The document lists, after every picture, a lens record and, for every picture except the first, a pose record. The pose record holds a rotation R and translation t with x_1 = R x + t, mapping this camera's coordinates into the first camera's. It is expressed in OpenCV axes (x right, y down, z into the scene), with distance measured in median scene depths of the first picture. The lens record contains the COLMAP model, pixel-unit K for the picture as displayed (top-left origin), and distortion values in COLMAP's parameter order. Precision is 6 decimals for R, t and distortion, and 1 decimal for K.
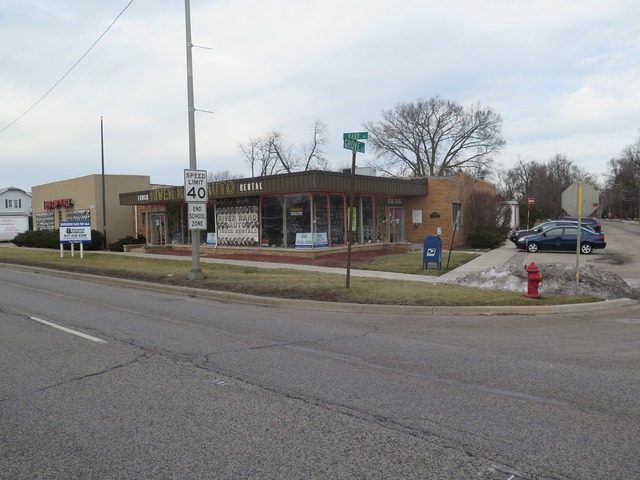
lens RADIAL K [[527.6, 0, 319.9], [0, 527.6, 237.2], [0, 0, 1]] dist [-0.040569, 0.015136]
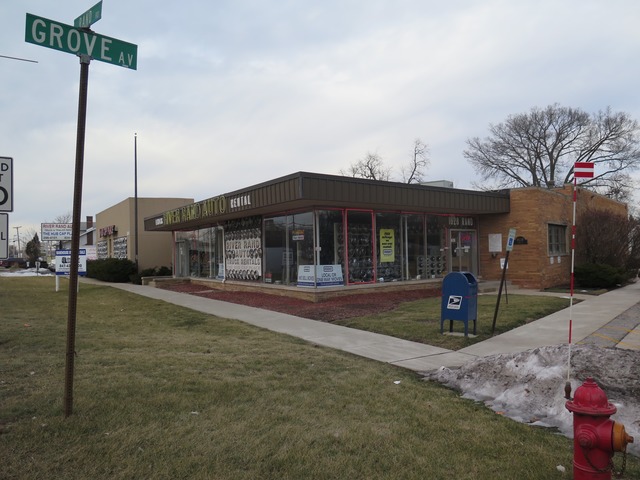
lens RADIAL K [[527.6, 0, 317.5], [0, 527.6, 242.5], [0, 0, 1]] dist [-0.040569, 0.015136]
pose [[0.971900, -0.002607, -0.235380, 0.120553], [-0.008581, 0.998882, -0.046496, -0.004364], [0.235238, 0.047210, 0.970791, 0.252589]]
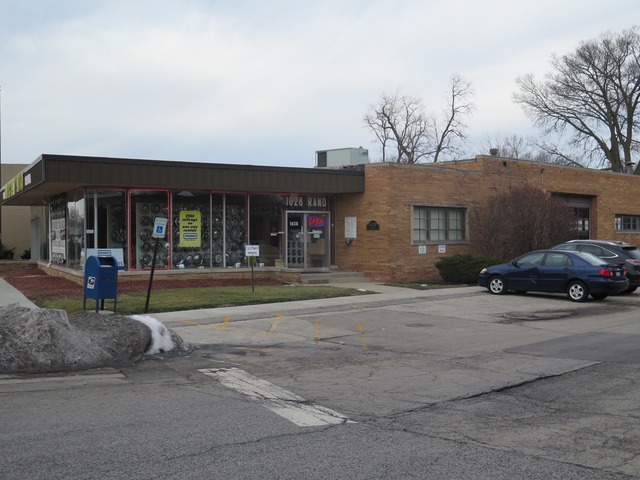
lens RADIAL K [[799.7, 0, 321.7], [0, 799.7, 241.2], [0, 0, 1]] dist [-0.043461, 0.000000]
pose [[0.946350, 0.022922, -0.322330, 0.464810], [-0.029335, 0.999456, -0.015052, -0.008525], [0.321810, 0.023700, 0.946508, 0.112287]]
